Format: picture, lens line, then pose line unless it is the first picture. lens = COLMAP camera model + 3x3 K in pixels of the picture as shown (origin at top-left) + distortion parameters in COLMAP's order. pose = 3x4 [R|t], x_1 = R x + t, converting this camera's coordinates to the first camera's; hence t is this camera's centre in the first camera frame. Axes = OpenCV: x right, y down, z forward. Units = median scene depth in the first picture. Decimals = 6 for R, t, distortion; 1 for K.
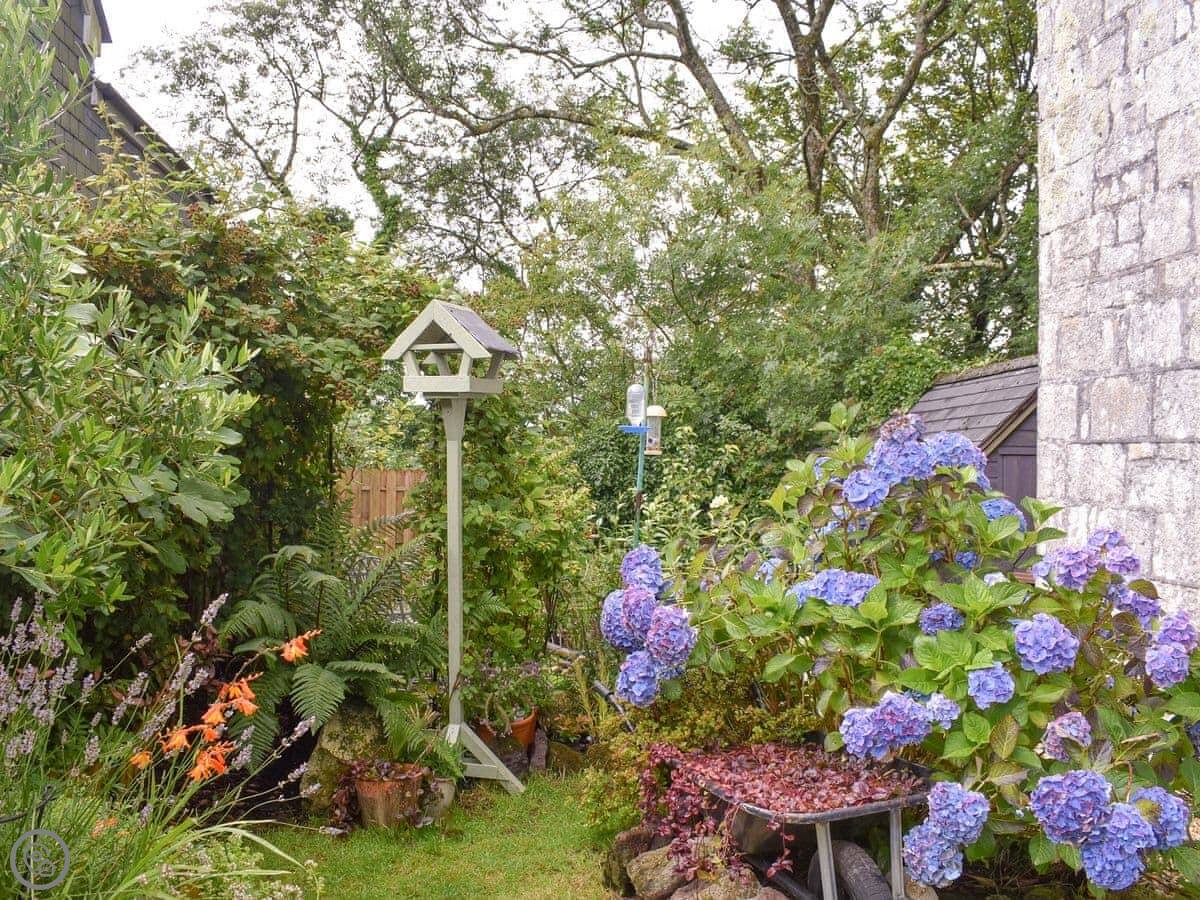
lens RADIAL K [[1083.0, 0, 600.0], [0, 1083.0, 450.0], [0, 0, 1]] dist [-0.043600, -0.062530]
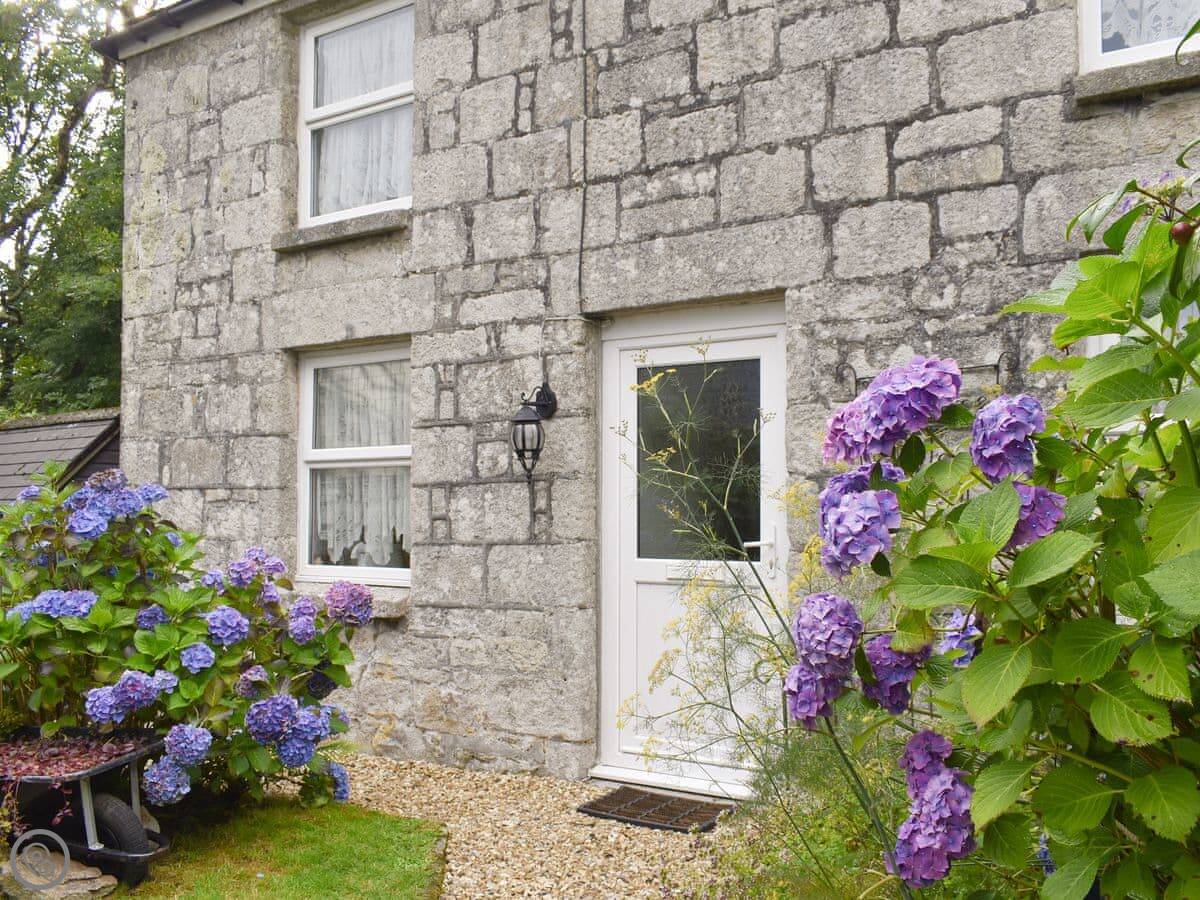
lens RADIAL K [[997.0, 0, 600.0], [0, 997.0, 450.0], [0, 0, 1]] dist [0.001476, 0.001359]
pose [[0.596456, 0.029841, 0.802091, -0.213417], [0.006416, 0.999099, -0.041941, -0.000082], [-0.802620, 0.030162, 0.595727, -0.132921]]
